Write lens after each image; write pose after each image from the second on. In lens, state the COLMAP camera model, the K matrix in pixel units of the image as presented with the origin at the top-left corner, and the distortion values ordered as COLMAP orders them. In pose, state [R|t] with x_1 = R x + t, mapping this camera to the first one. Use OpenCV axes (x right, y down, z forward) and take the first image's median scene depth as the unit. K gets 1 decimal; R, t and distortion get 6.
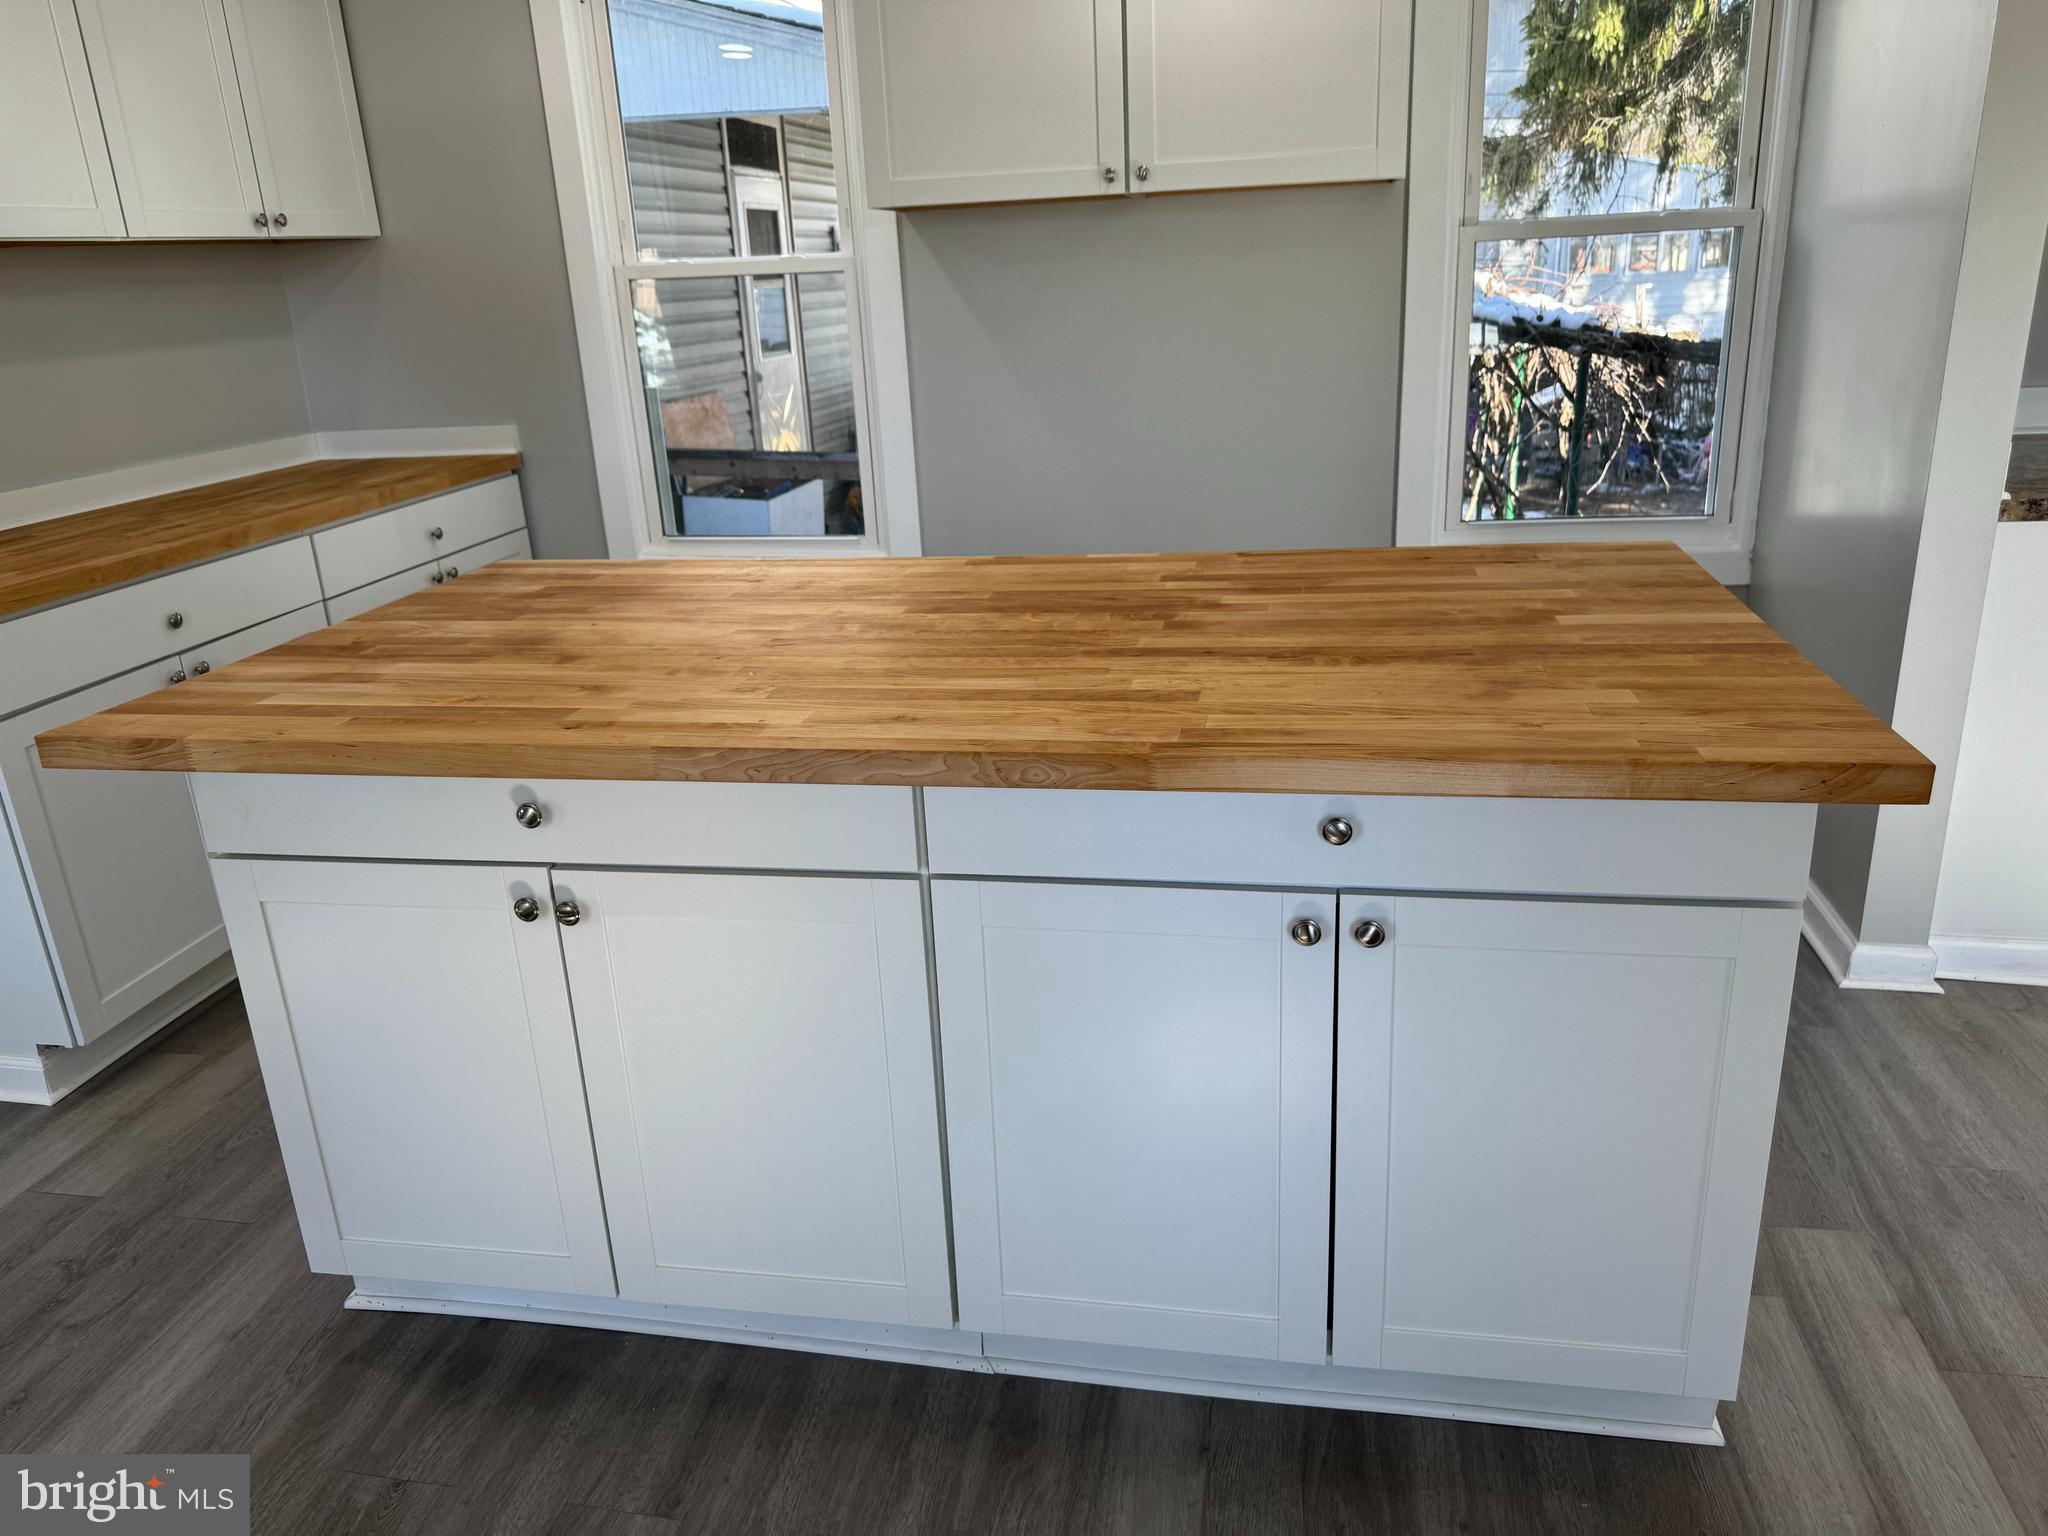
lens RADIAL K [[1443.3, 0, 1022.6], [0, 1443.3, 761.5], [0, 0, 1]] dist [0.069703, -0.091222]
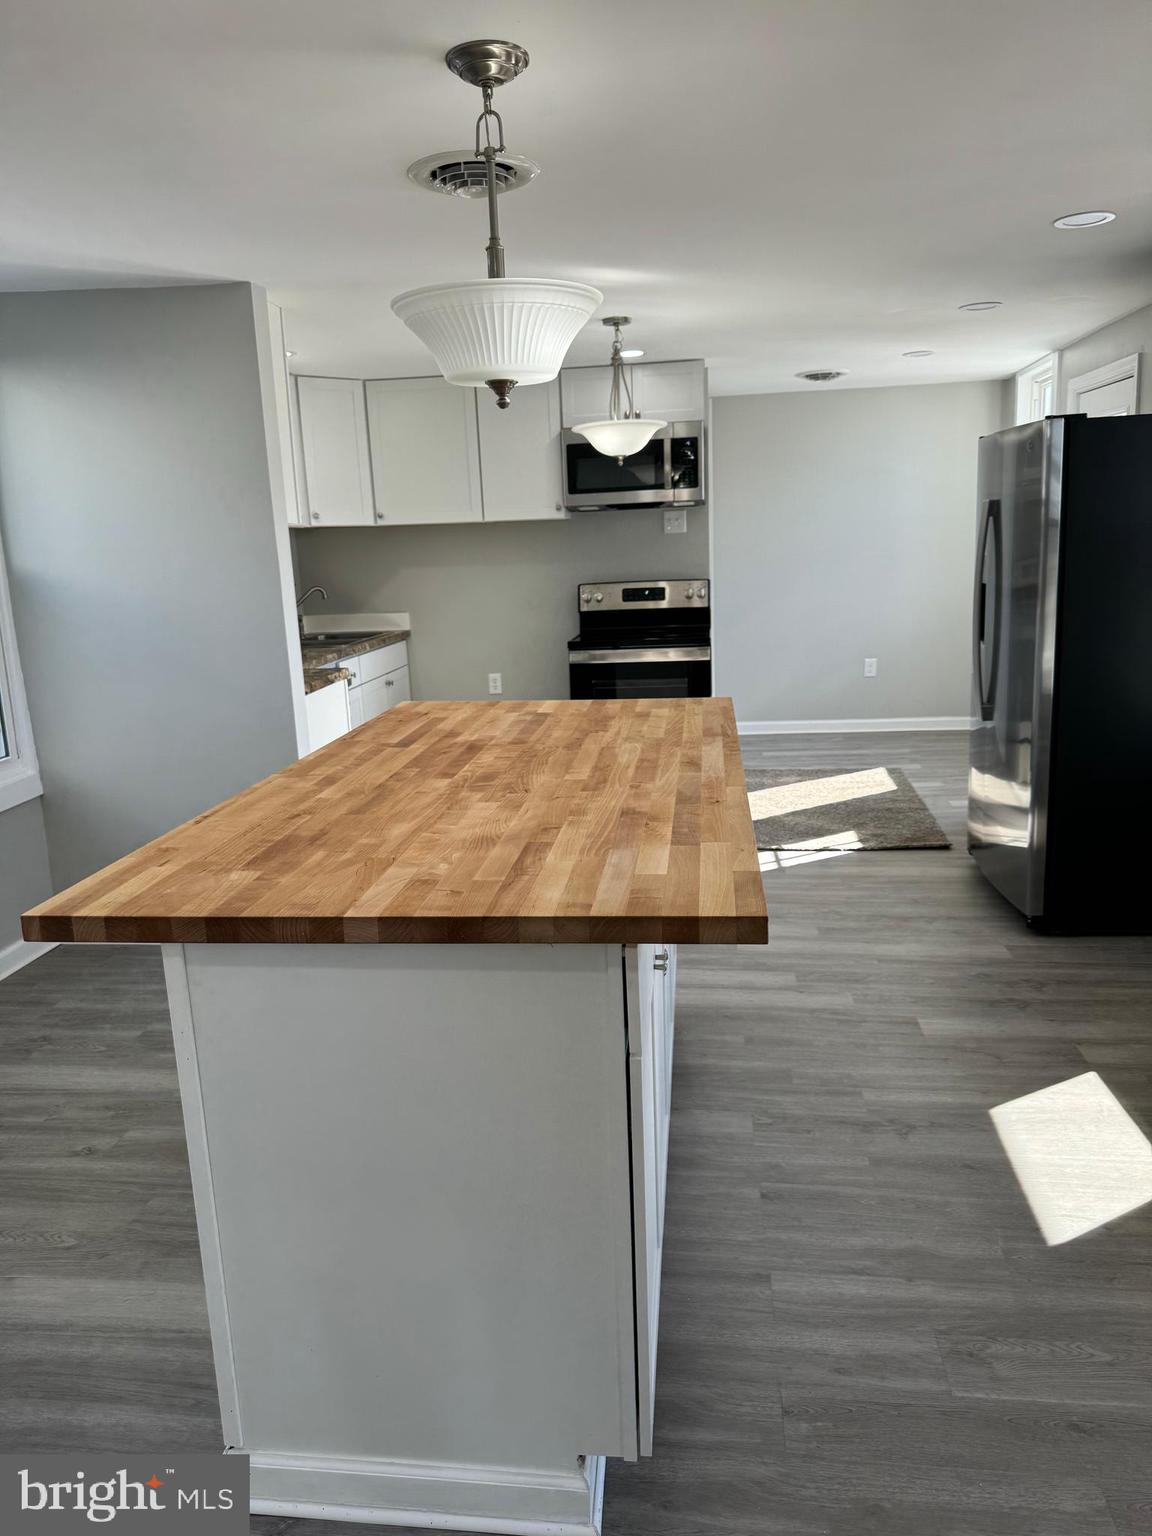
lens RADIAL K [[1082.5, 0, 576.7], [0, 1082.5, 777.8], [0, 0, 1]] dist [0.069703, -0.091222]
pose [[-0.066251, -0.165907, 0.983913, -1.139955], [0.360868, 0.915347, 0.178645, -0.246504], [-0.930261, 0.366898, -0.000772, 0.847692]]
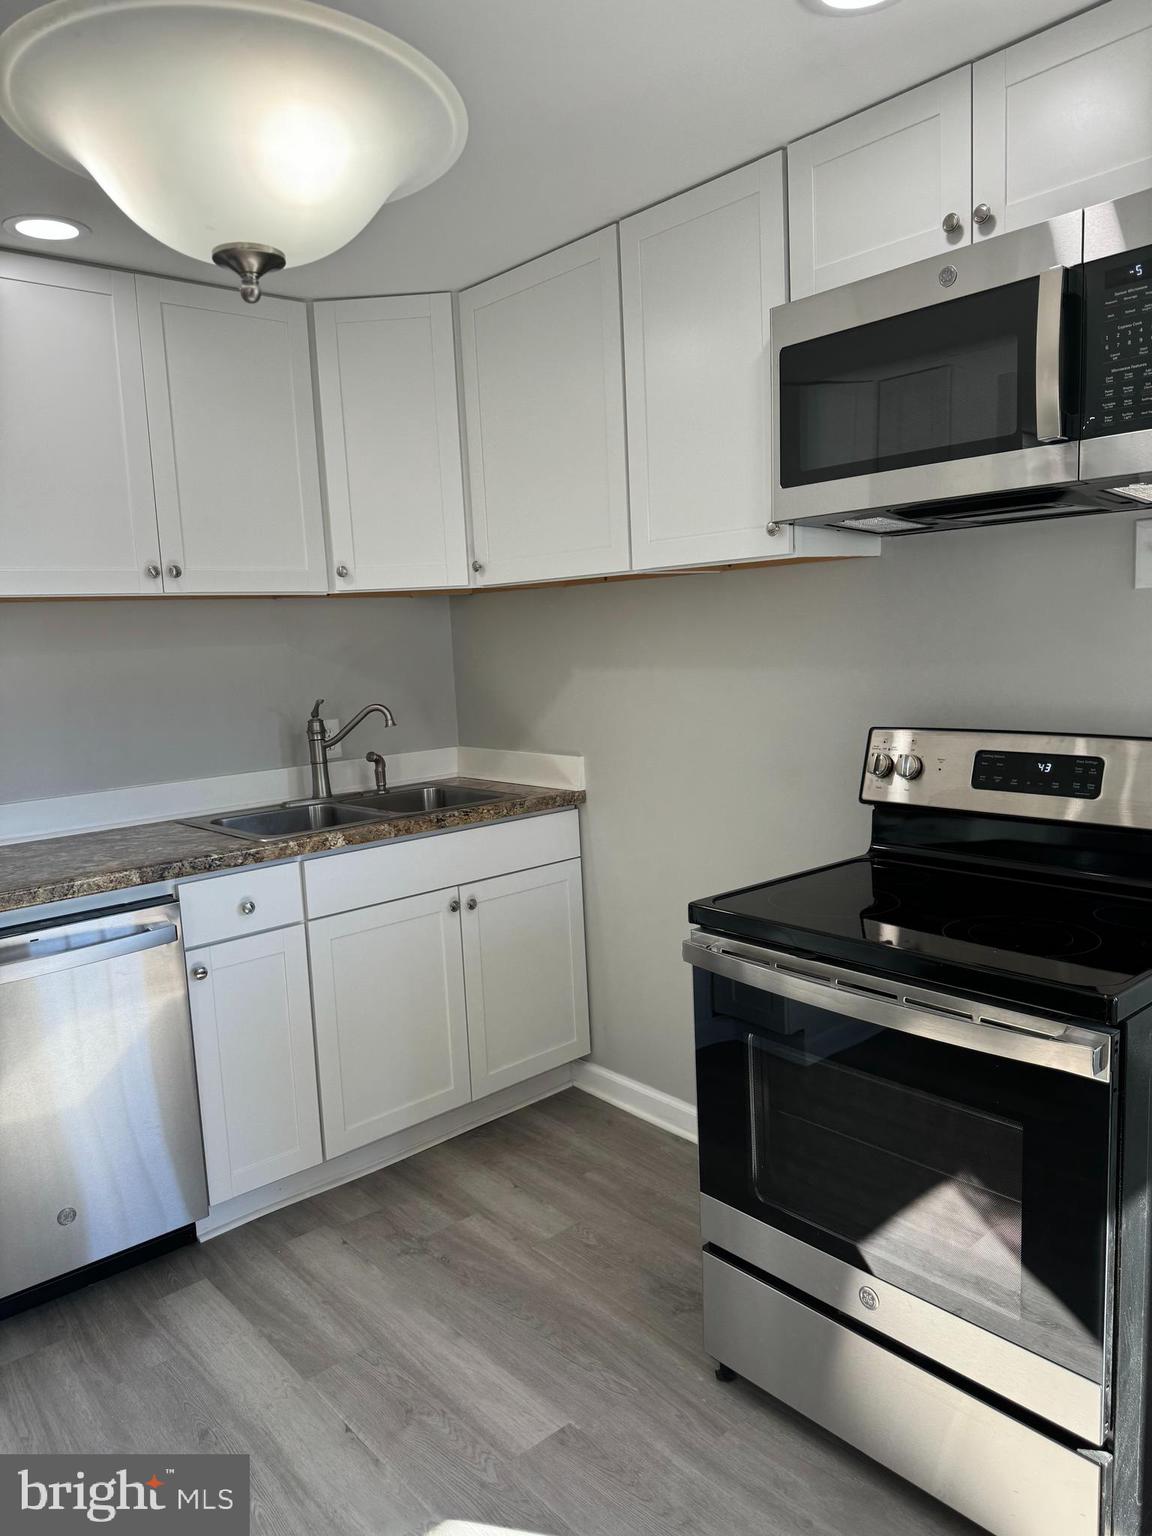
lens RADIAL K [[1082.5, 0, 575.2], [0, 1082.5, 770.7], [0, 0, 1]] dist [0.069703, -0.091222]
pose [[0.613970, -0.084098, 0.784837, 0.856628], [0.266983, 0.957829, -0.106223, -0.115861], [-0.742806, 0.274756, 0.610531, 0.186556]]
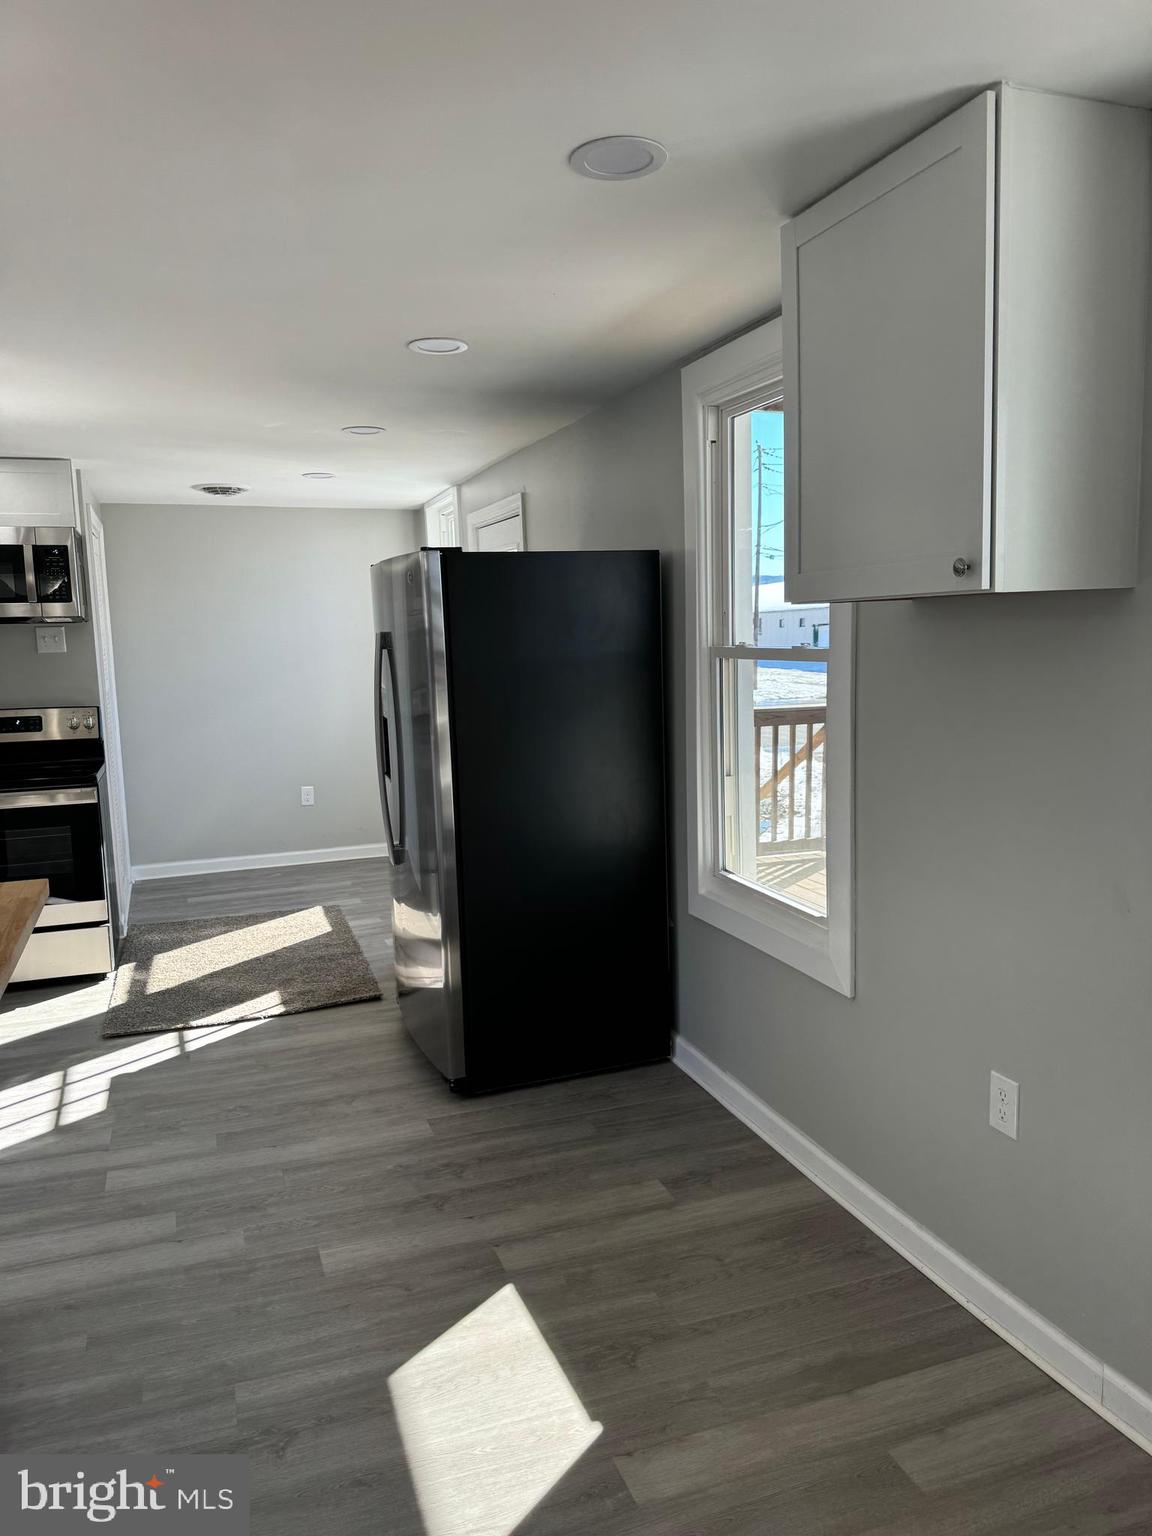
lens RADIAL K [[1082.5, 0, 568.3], [0, 1082.5, 777.2], [0, 0, 1]] dist [0.069703, -0.091222]
pose [[-0.505891, -0.053308, 0.860949, -0.914463], [0.320619, 0.914962, 0.245047, -0.205427], [-0.800798, 0.400003, -0.445779, 0.633383]]
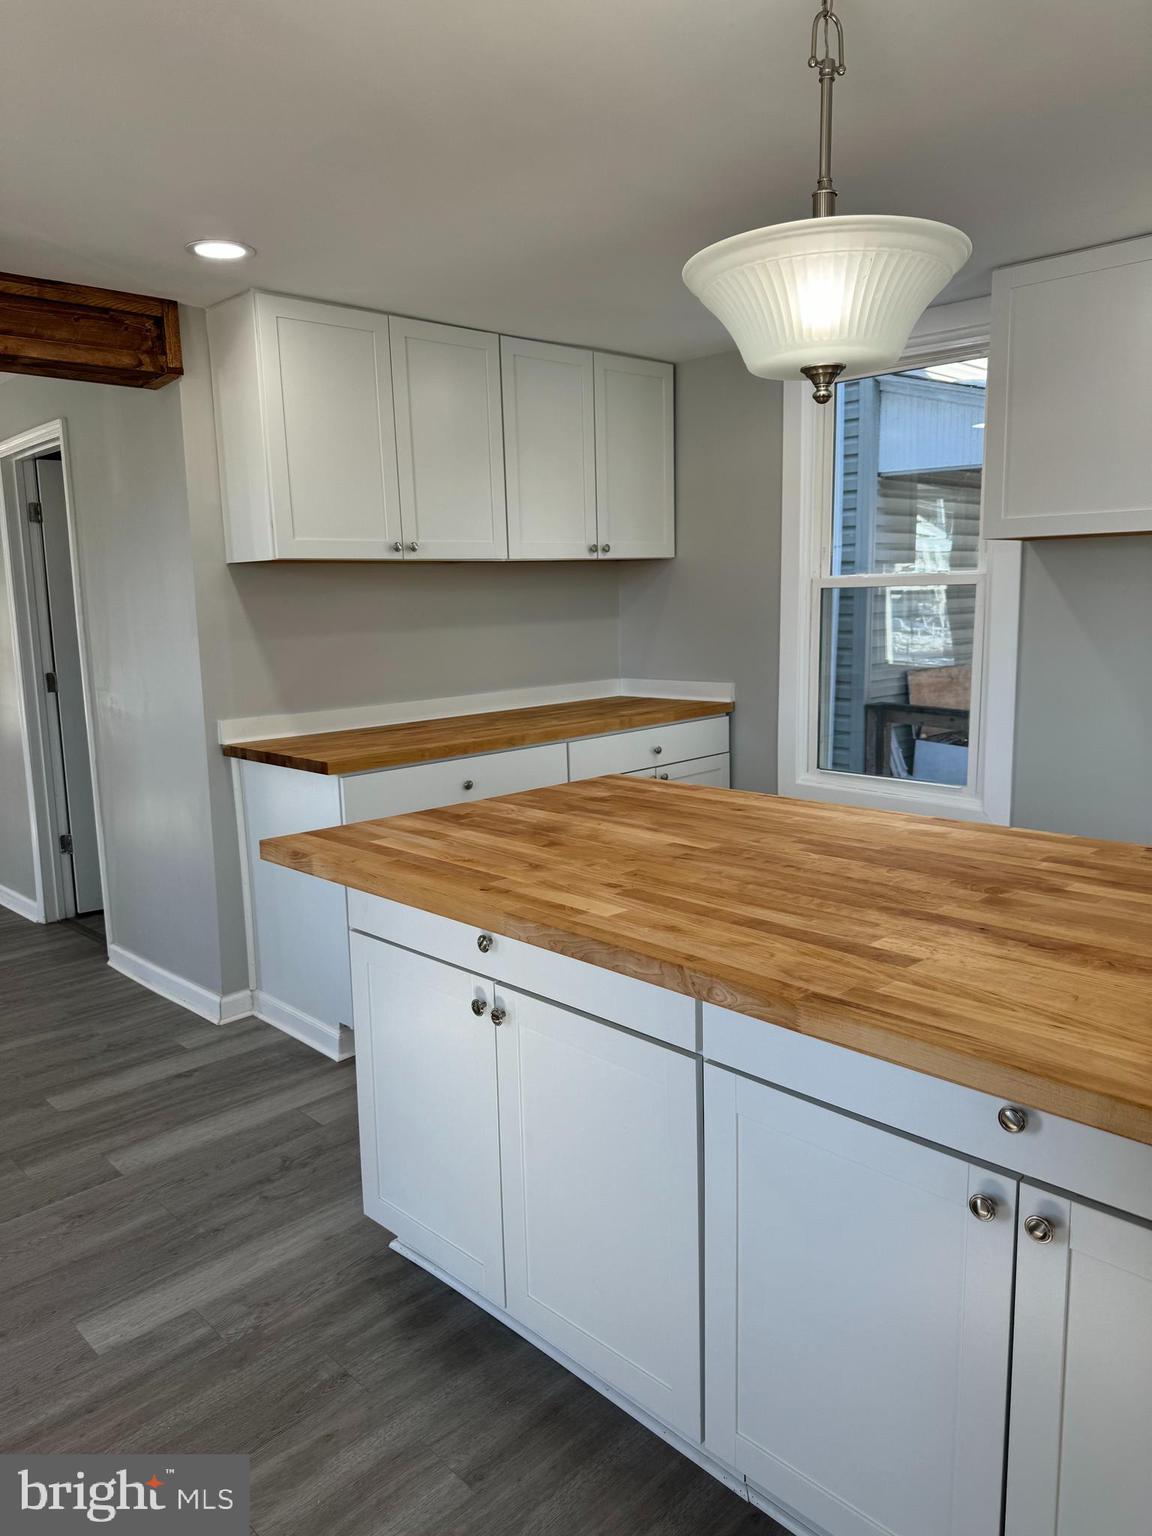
lens RADIAL K [[1082.5, 0, 571.8], [0, 1082.5, 768.0], [0, 0, 1]] dist [0.069703, -0.091222]
pose [[0.816666, 0.119803, -0.564539, 0.275561], [-0.200786, 0.976085, -0.083320, -0.052260], [0.541056, 0.181396, 0.821190, 0.088472]]
